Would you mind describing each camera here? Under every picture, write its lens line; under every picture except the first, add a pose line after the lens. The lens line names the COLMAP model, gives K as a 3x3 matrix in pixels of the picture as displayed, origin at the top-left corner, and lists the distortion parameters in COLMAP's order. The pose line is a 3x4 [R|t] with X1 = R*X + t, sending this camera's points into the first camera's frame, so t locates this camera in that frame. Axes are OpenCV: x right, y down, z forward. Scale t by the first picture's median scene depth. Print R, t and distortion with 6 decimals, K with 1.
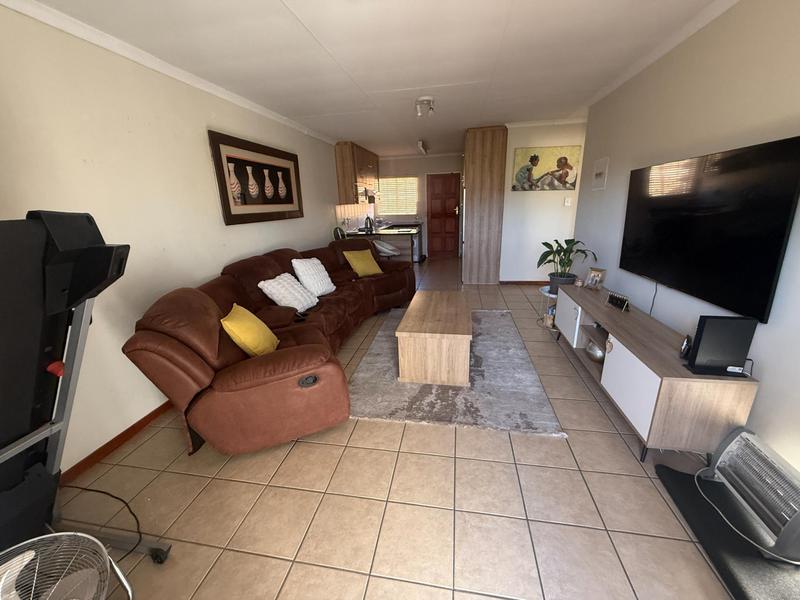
lens RADIAL K [[319.8, 0, 400.0], [0, 319.8, 300.0], [0, 0, 1]] dist [0.001077, 0.000261]
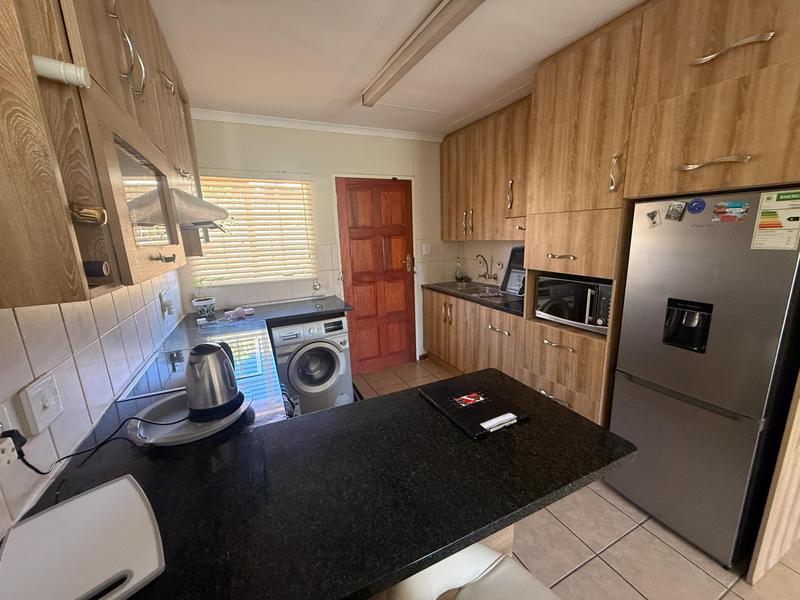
lens RADIAL K [[319.8, 0, 400.0], [0, 319.8, 300.0], [0, 0, 1]] dist [0.001077, 0.000261]
pose [[0.813636, -0.107399, 0.571369, -0.193796], [0.171973, 0.983269, -0.060069, -0.442893], [-0.555357, 0.147134, 0.818492, 1.402302]]
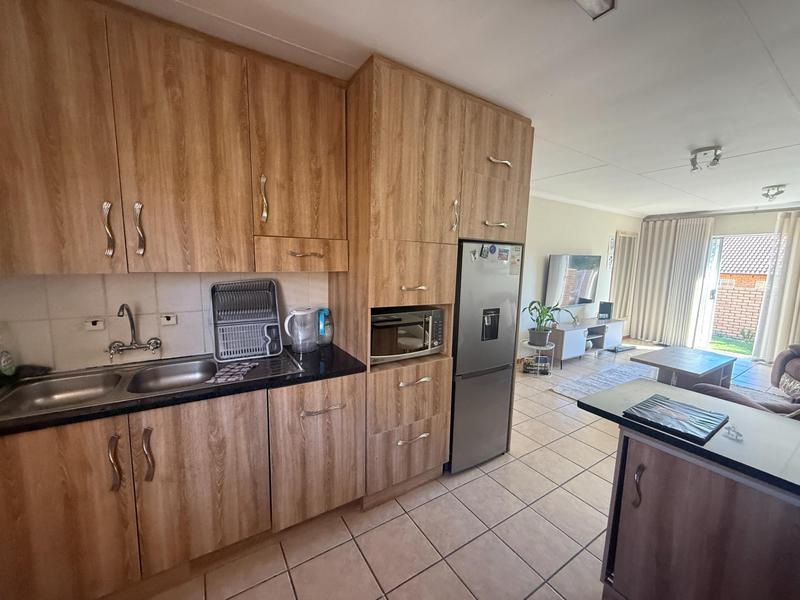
lens RADIAL K [[314.2, 0, 385.6], [0, 314.2, 299.6], [0, 0, 1]] dist [-0.000716, -0.000097]
pose [[-0.661678, -0.069036, 0.746603, 0.002502], [0.224532, 0.931812, 0.285153, -0.637114], [-0.715379, 0.356316, -0.601059, 2.023822]]
